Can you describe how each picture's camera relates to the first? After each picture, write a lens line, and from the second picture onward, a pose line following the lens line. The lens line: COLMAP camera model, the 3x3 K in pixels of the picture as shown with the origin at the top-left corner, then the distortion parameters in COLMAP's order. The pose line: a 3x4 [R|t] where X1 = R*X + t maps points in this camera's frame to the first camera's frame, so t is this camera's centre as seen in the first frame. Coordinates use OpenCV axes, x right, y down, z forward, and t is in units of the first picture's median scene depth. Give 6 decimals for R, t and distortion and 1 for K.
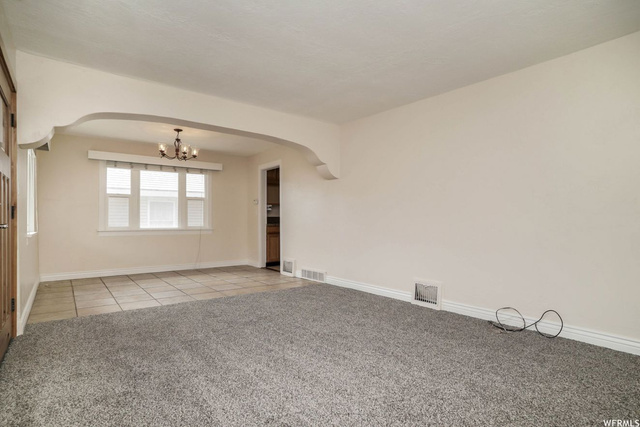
lens RADIAL K [[334.9, 0, 317.8], [0, 334.9, 215.4], [0, 0, 1]] dist [-0.075539, 0.044330]
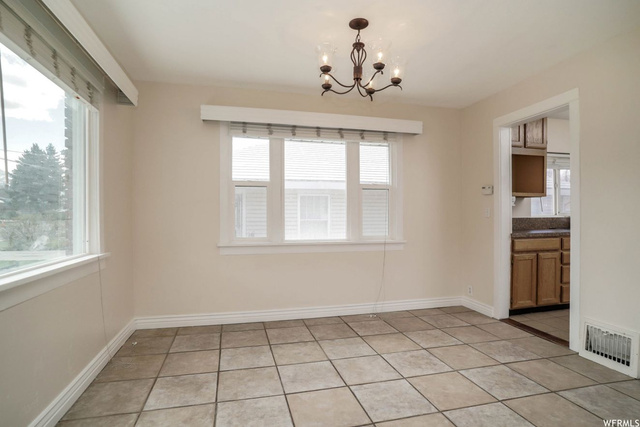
lens RADIAL K [[334.9, 0, 317.8], [0, 334.9, 215.4], [0, 0, 1]] dist [-0.075539, 0.044330]
pose [[0.913074, -0.000057, -0.407795, -0.254803], [0.005803, 0.999901, 0.012855, -0.012268], [0.407753, -0.014104, 0.912983, 0.499827]]
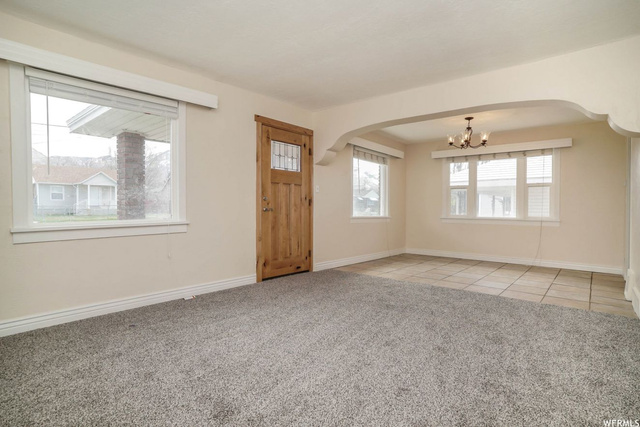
lens RADIAL K [[334.9, 0, 317.8], [0, 334.9, 215.4], [0, 0, 1]] dist [-0.075539, 0.044330]
pose [[0.186189, 0.020820, -0.982293, 0.403599], [0.004510, 0.999747, 0.022045, 0.008645], [0.982504, -0.008535, 0.186048, 0.310007]]
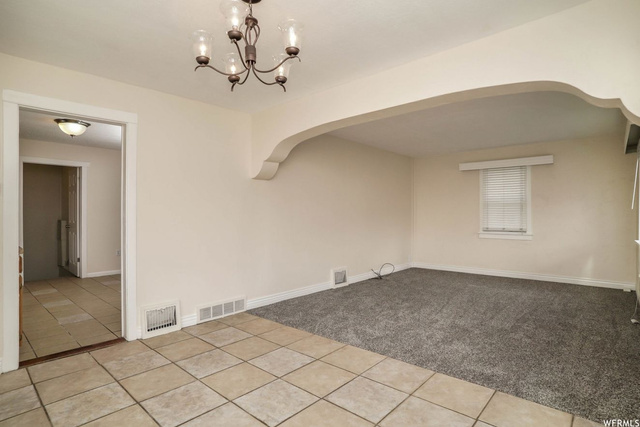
lens RADIAL K [[334.9, 0, 317.8], [0, 334.9, 215.4], [0, 0, 1]] dist [-0.075539, 0.044330]
pose [[-0.158942, -0.005948, 0.987270, -0.668112], [-0.006888, 0.999964, 0.004916, -0.020530], [-0.987264, -0.006019, -0.158977, 0.839608]]
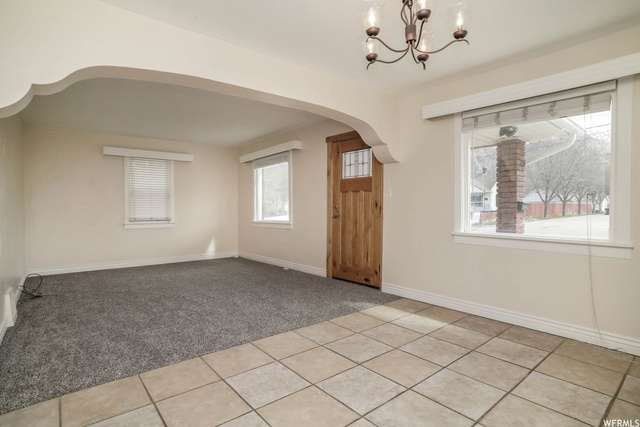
lens RADIAL K [[334.9, 0, 317.8], [0, 334.9, 215.4], [0, 0, 1]] dist [-0.075539, 0.044330]
pose [[-0.999862, -0.002274, -0.016444, -0.272601], [-0.002465, 0.999930, 0.011586, -0.000595], [0.016416, 0.011625, -0.999798, 1.154970]]
